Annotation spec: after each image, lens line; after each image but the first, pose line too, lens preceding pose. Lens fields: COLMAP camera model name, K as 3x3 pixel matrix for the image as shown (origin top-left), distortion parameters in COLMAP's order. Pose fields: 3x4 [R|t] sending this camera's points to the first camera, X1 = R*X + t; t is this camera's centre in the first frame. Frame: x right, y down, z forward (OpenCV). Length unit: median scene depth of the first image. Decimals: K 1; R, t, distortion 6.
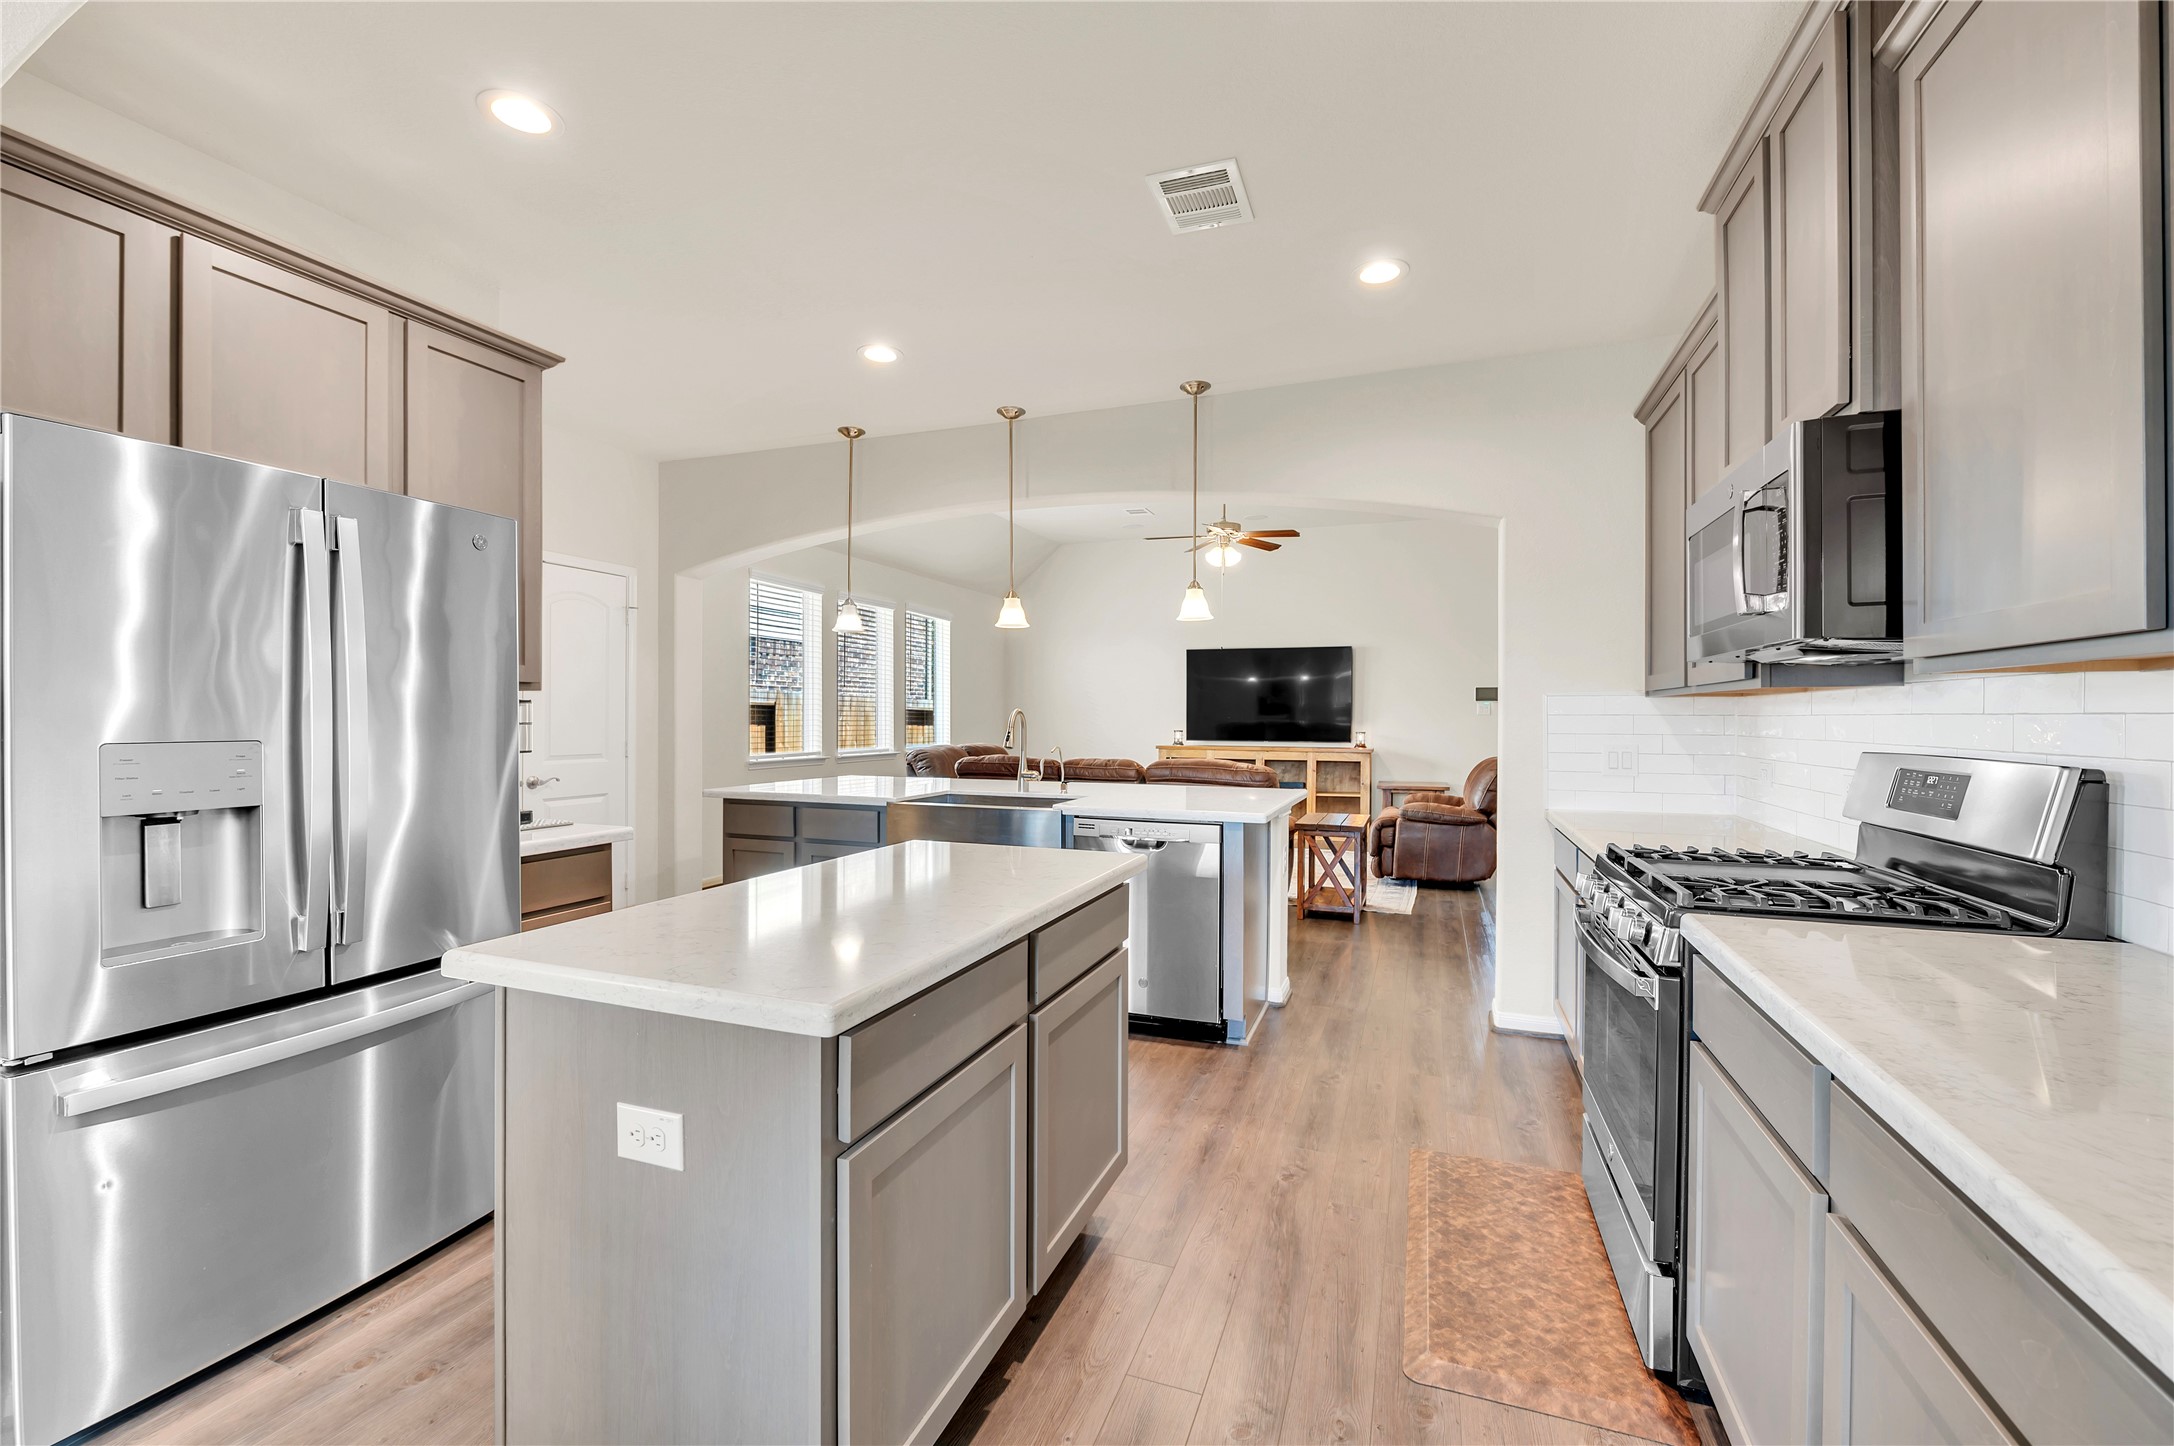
lens RADIAL K [[919.0, 0, 1105.3], [0, 919.0, 720.1], [0, 0, 1]] dist [-0.006069, -0.000493]
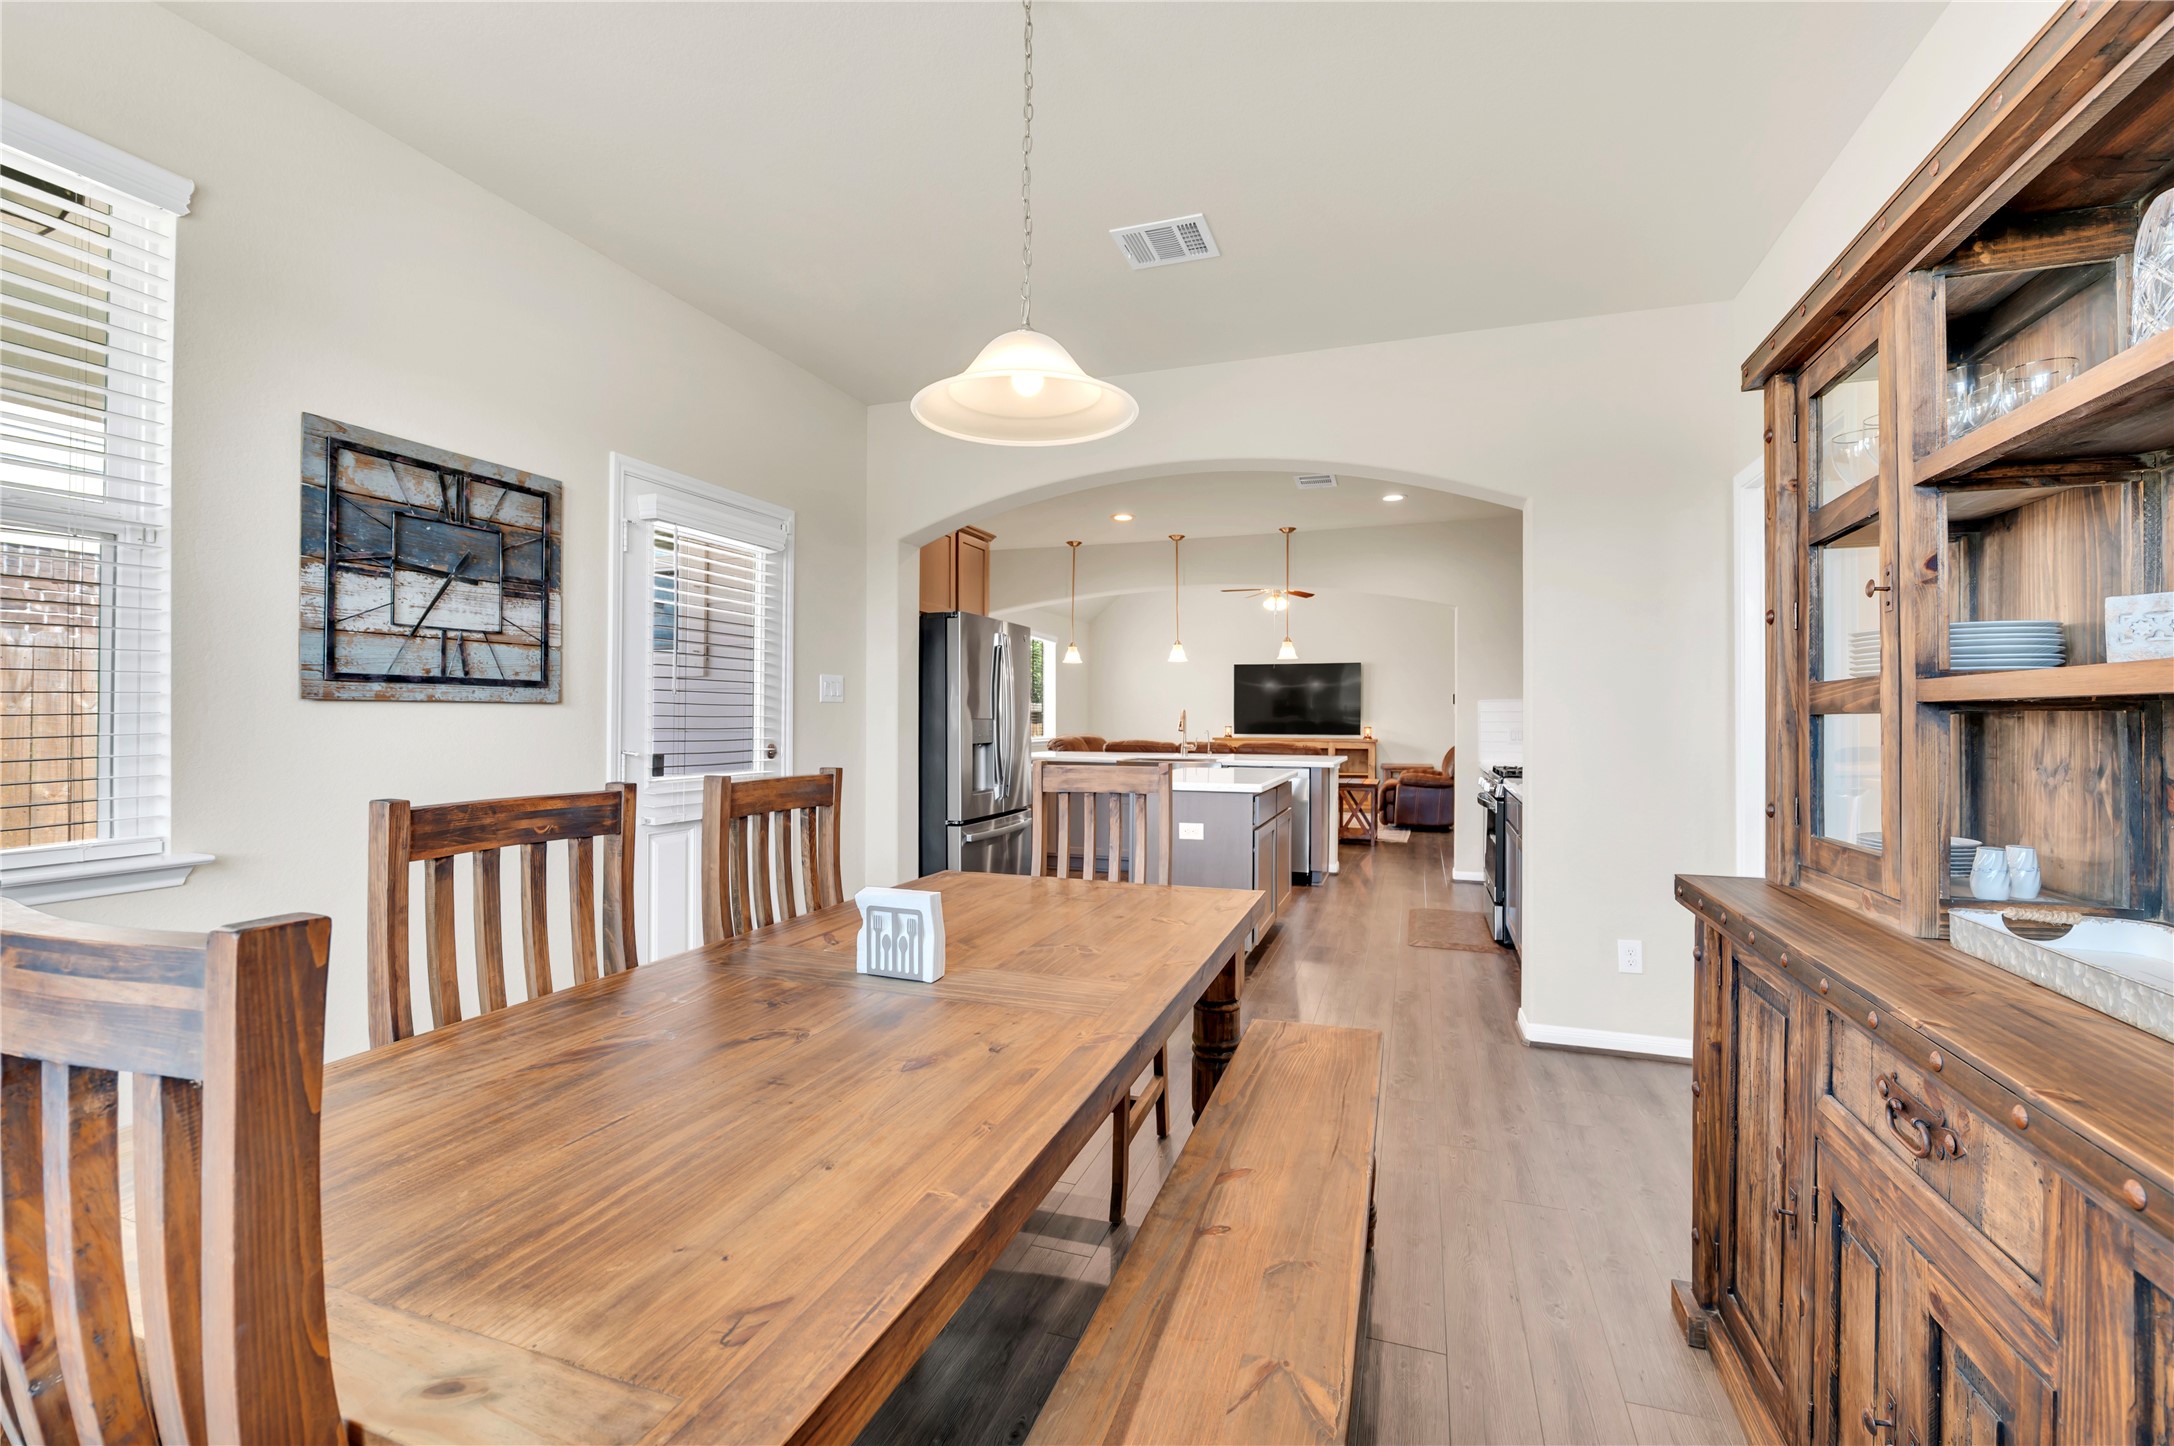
lens RADIAL K [[919.0, 0, 1105.3], [0, 919.0, 720.1], [0, 0, 1]] dist [-0.006069, -0.000493]
pose [[0.999964, 0.000067, 0.008447, -0.117585], [-0.000045, 0.999997, -0.002566, 0.006142], [-0.008447, 0.002566, 0.999961, -0.339999]]
